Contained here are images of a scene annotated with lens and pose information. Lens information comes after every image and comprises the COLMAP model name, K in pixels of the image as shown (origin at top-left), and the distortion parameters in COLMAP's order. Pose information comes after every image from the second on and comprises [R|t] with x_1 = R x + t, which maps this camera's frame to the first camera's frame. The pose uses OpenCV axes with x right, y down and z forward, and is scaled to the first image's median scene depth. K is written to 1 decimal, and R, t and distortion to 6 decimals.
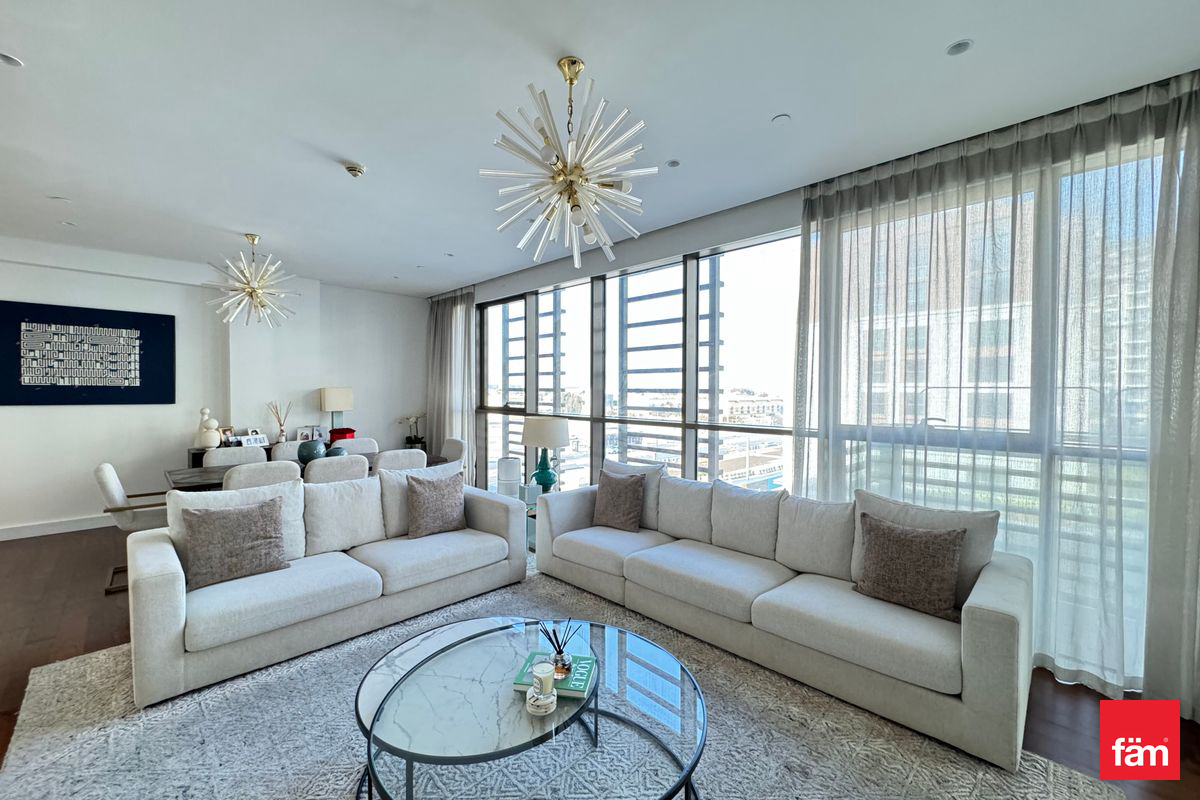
lens RADIAL K [[479.2, 0, 601.3], [0, 479.2, 399.0], [0, 0, 1]] dist [-0.003365, 0.000729]
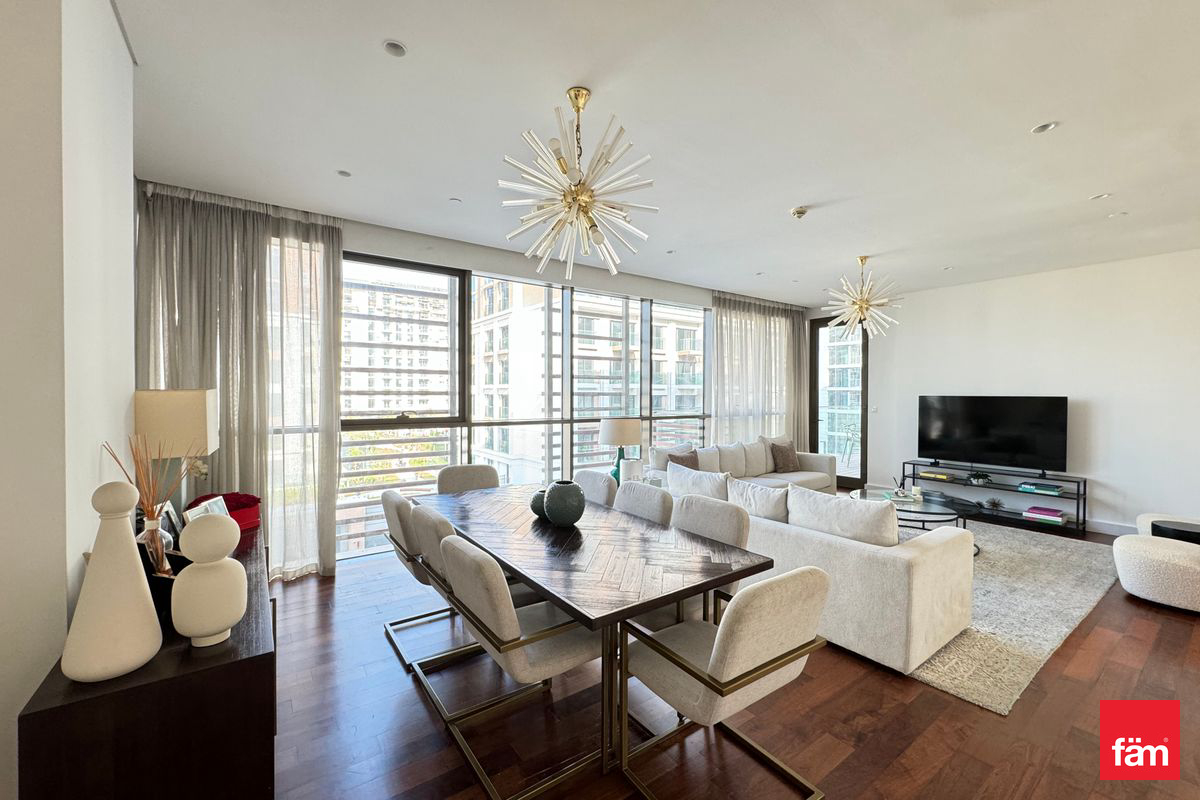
lens RADIAL K [[479.2, 0, 601.3], [0, 479.2, 399.0], [0, 0, 1]] dist [-0.003365, 0.000729]
pose [[0.154242, -0.016733, 0.987891, -1.092647], [0.015746, 0.999771, 0.014476, -0.021357], [-0.987908, 0.013322, 0.154470, 0.800994]]
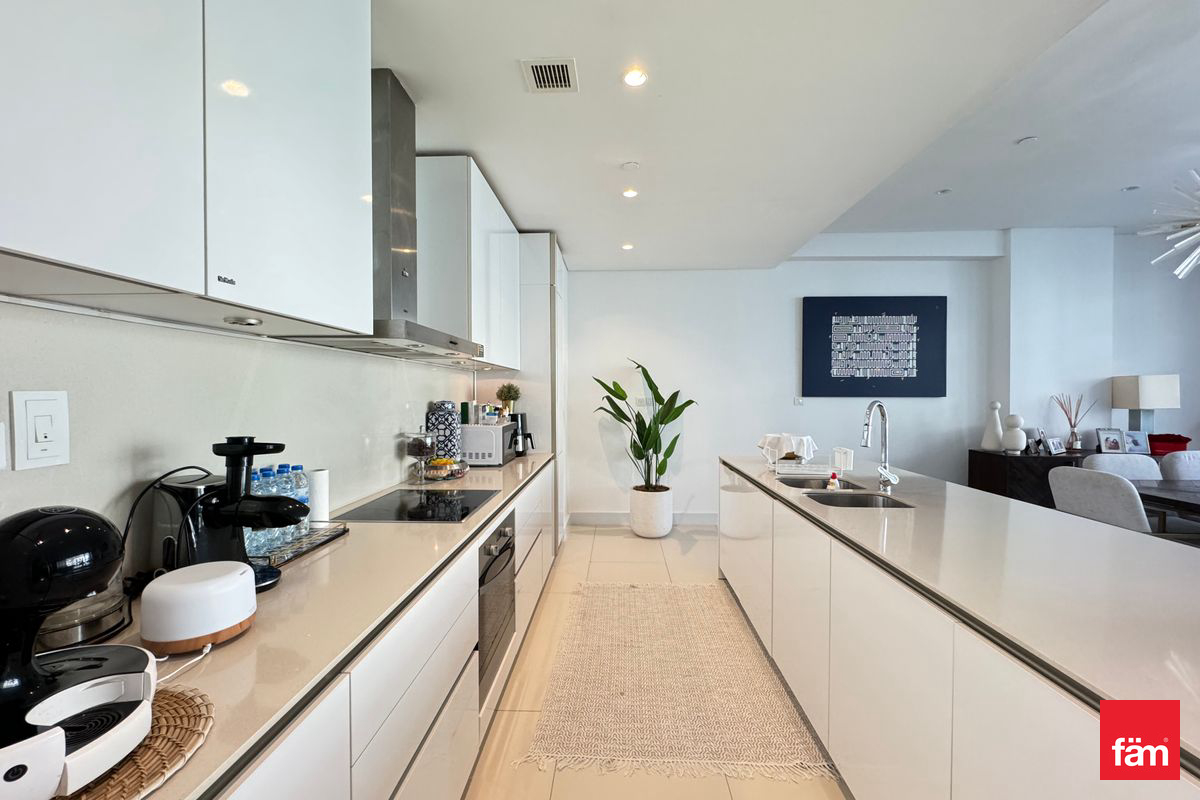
lens RADIAL K [[479.2, 0, 601.3], [0, 479.2, 399.0], [0, 0, 1]] dist [-0.003365, 0.000729]
pose [[0.685446, 0.000922, -0.728123, -0.746195], [-0.007412, 0.999956, -0.005711, 0.025578], [0.728085, 0.009311, 0.685423, -0.063503]]
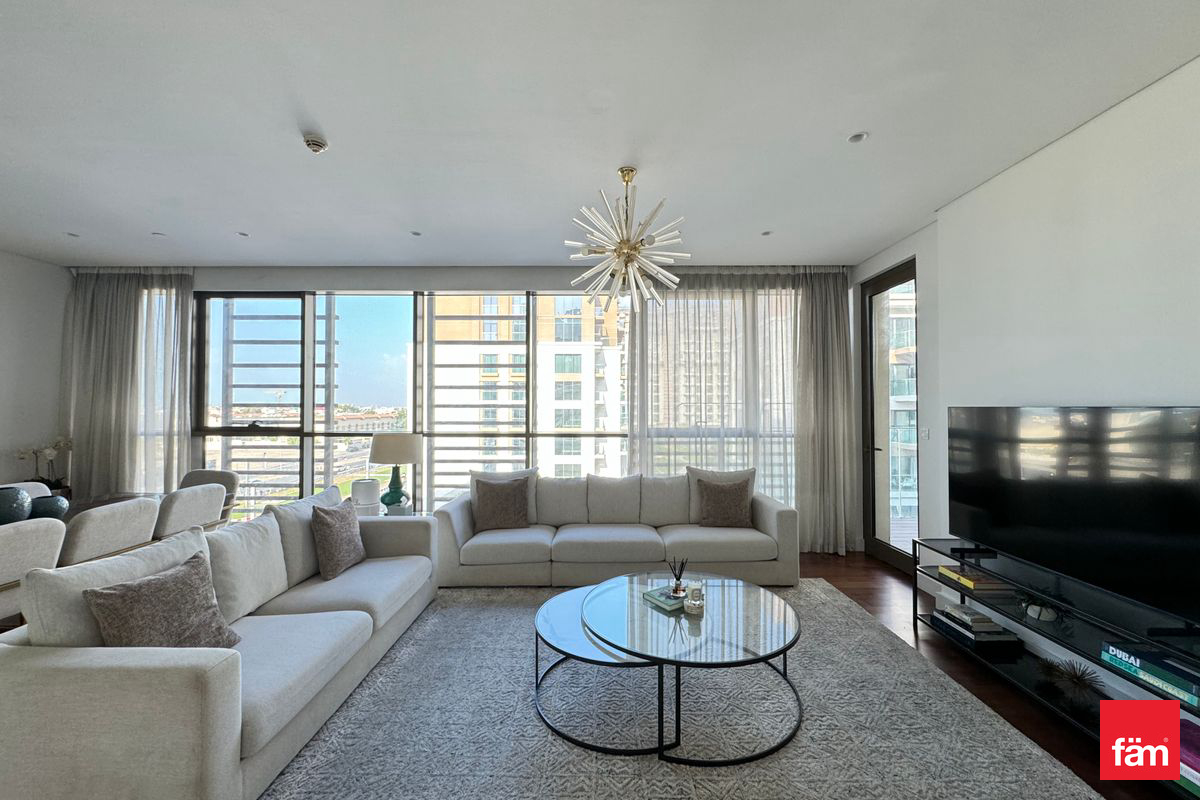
lens RADIAL K [[479.2, 0, 601.3], [0, 479.2, 399.0], [0, 0, 1]] dist [-0.003365, 0.000729]
pose [[0.708213, 0.008755, 0.705944, -0.457267], [0.015650, 0.999483, -0.028096, 0.002213], [-0.705825, 0.030946, 0.707710, 0.034117]]
